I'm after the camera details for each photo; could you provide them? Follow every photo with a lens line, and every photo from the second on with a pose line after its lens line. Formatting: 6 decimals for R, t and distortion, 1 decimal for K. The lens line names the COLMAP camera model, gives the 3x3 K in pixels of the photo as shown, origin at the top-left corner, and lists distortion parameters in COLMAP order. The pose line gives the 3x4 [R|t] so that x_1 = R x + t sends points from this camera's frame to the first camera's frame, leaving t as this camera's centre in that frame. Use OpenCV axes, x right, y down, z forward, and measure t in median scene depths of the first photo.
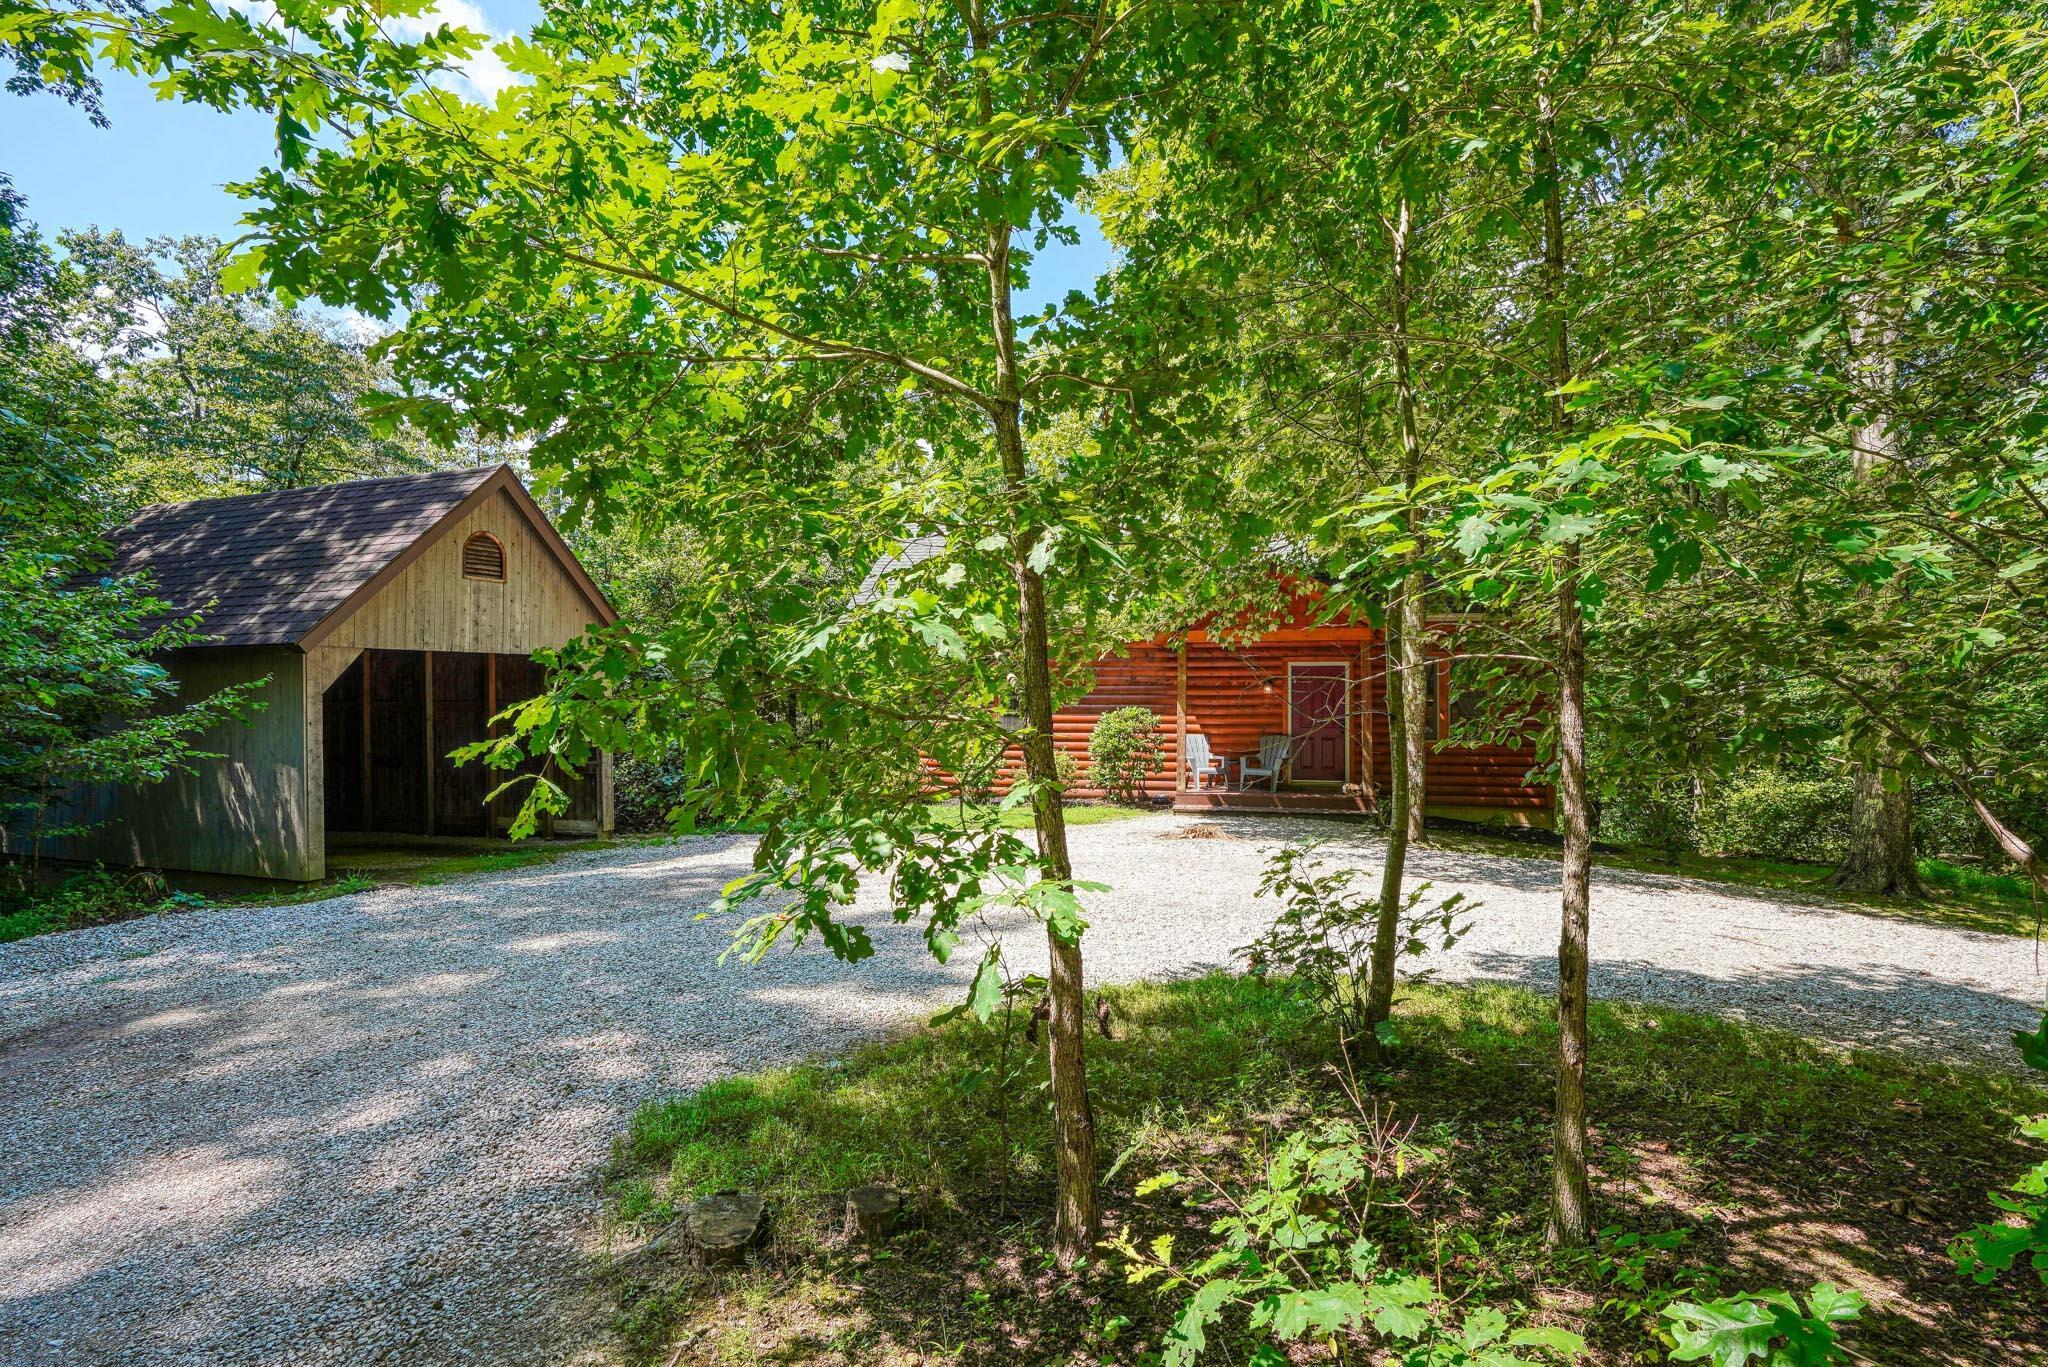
lens RADIAL K [[1033.6, 0, 1028.4], [0, 1033.6, 669.3], [0, 0, 1]] dist [-0.001585, -0.011630]
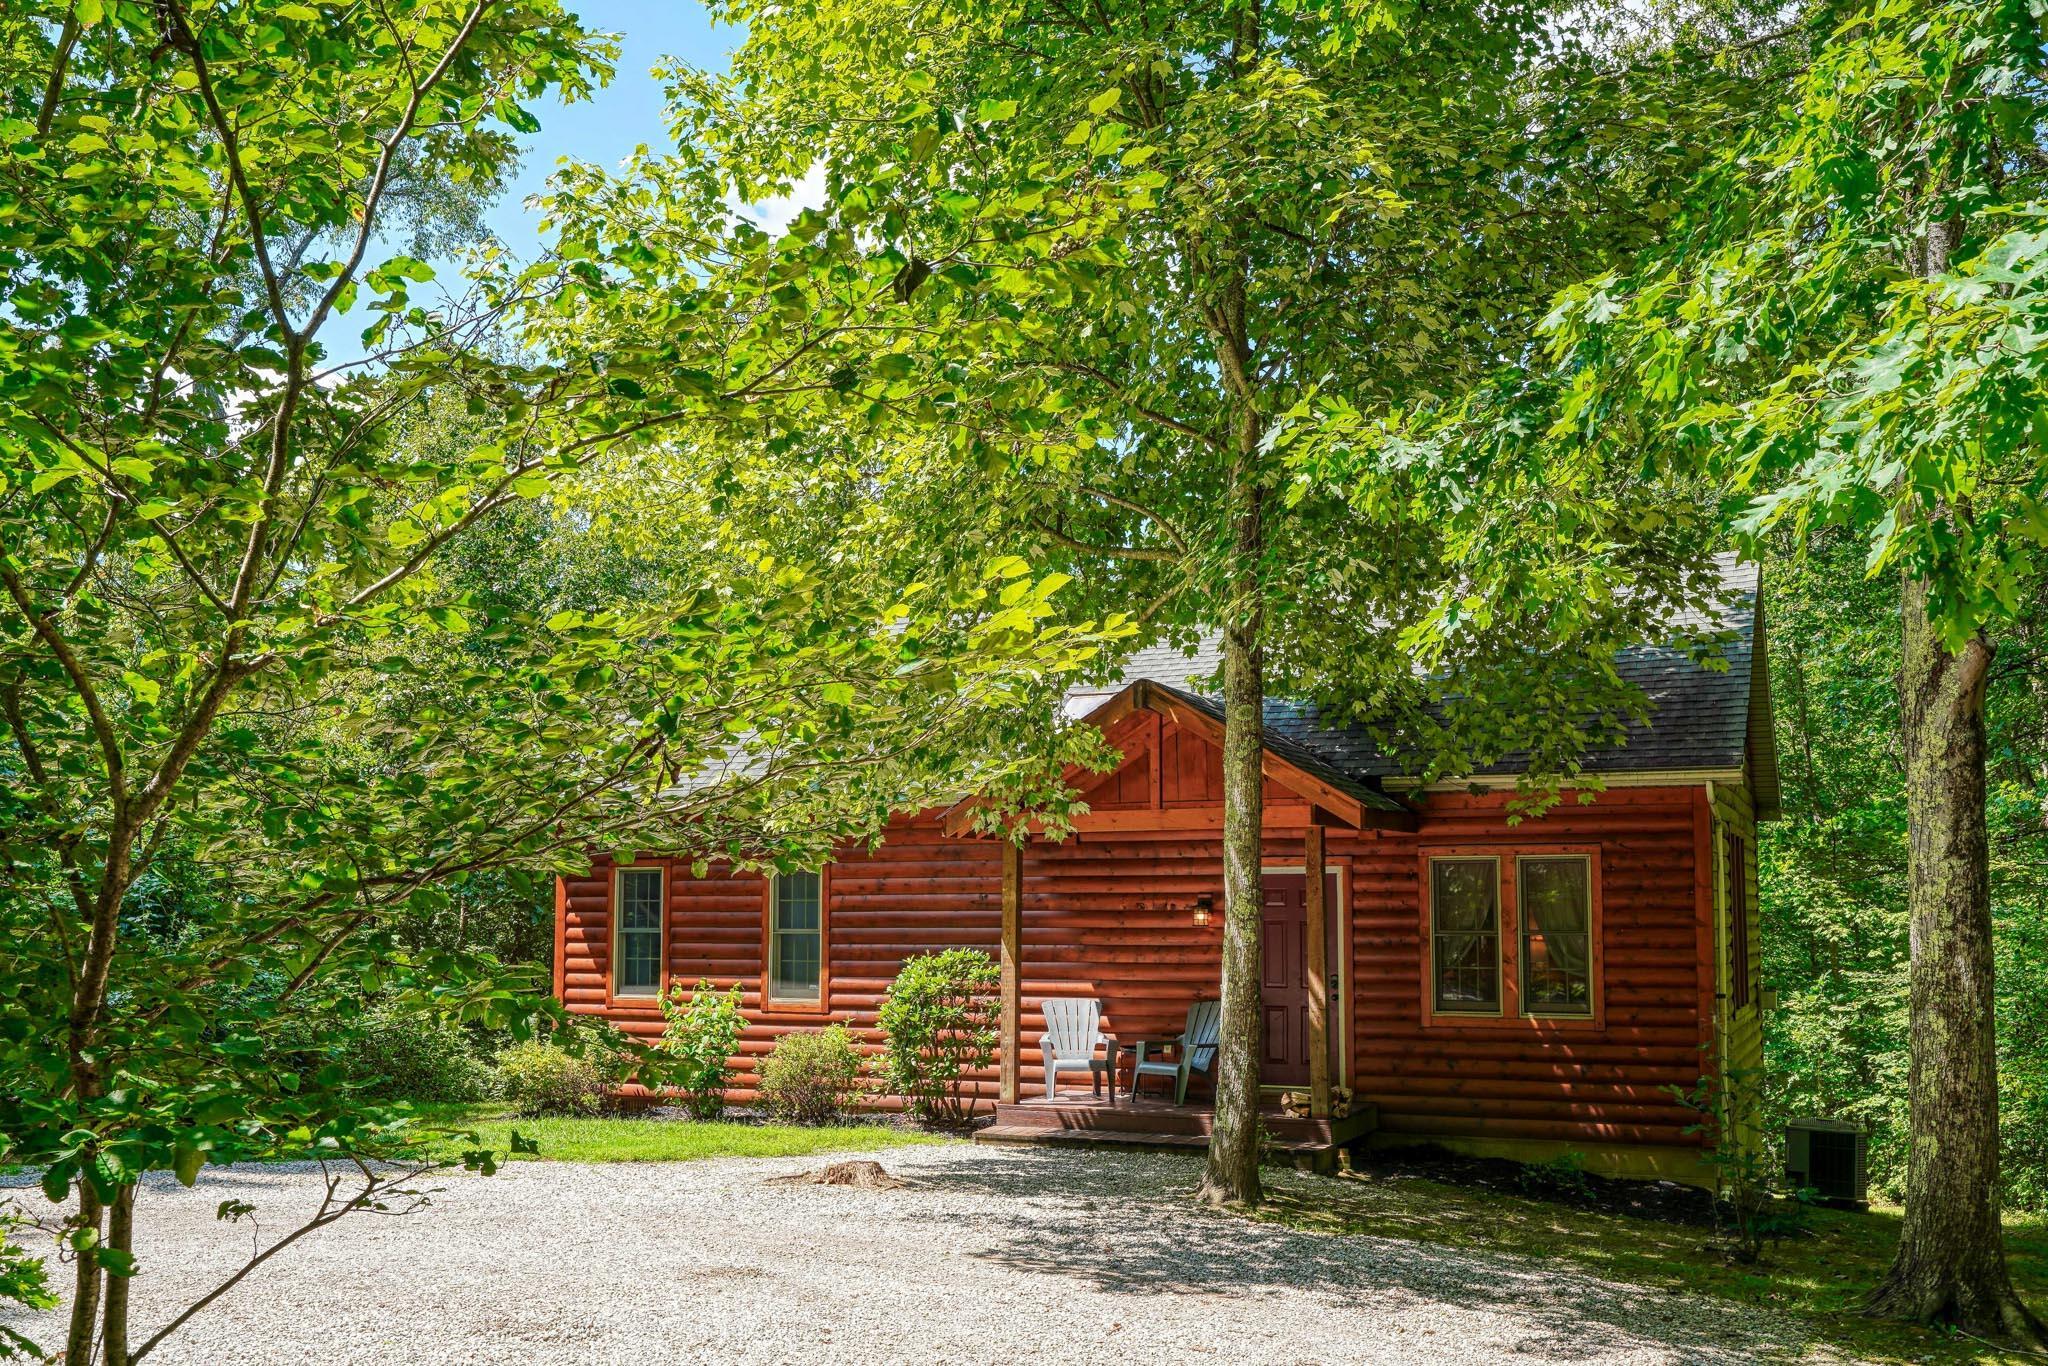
lens RADIAL K [[1899.3, 0, 1027.7], [0, 1899.3, 737.7], [0, 0, 1]] dist [0.005379, -0.009692]
pose [[0.982482, -0.018955, -0.185390, 0.372479], [0.005800, 0.997442, -0.071242, -0.004907], [0.186266, 0.068919, 0.980079, -0.014098]]
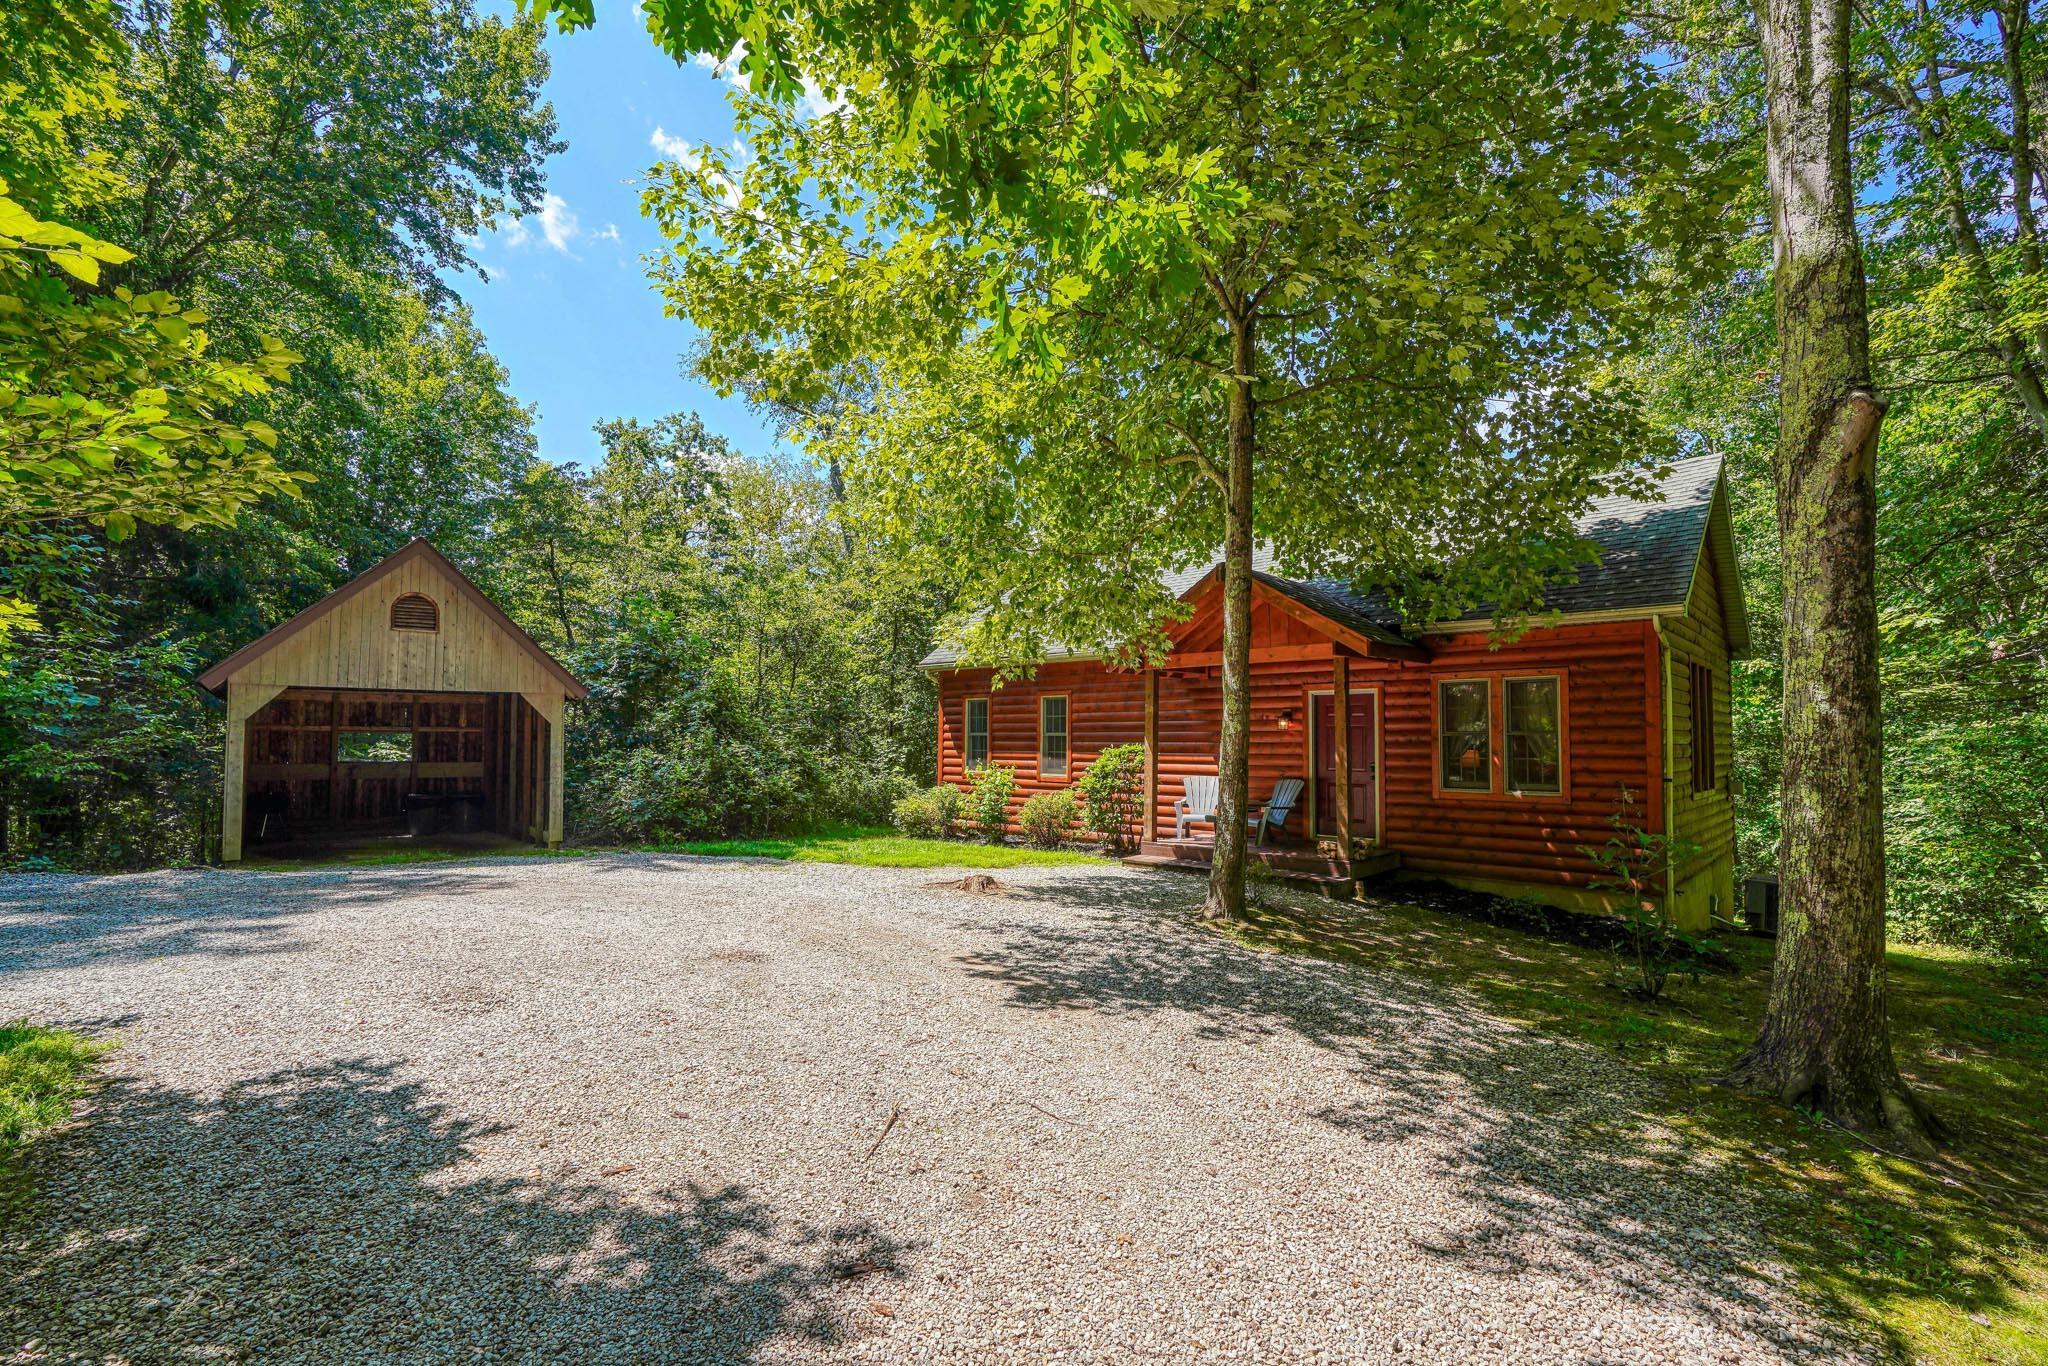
lens RADIAL K [[927.3, 0, 1035.0], [0, 927.3, 692.7], [0, 0, 1]] dist [-0.002957, 0.000430]
pose [[0.871761, -0.021448, -0.489462, 0.478409], [0.005360, 0.999399, -0.034247, 0.021203], [0.489902, 0.027232, 0.871352, 0.280524]]
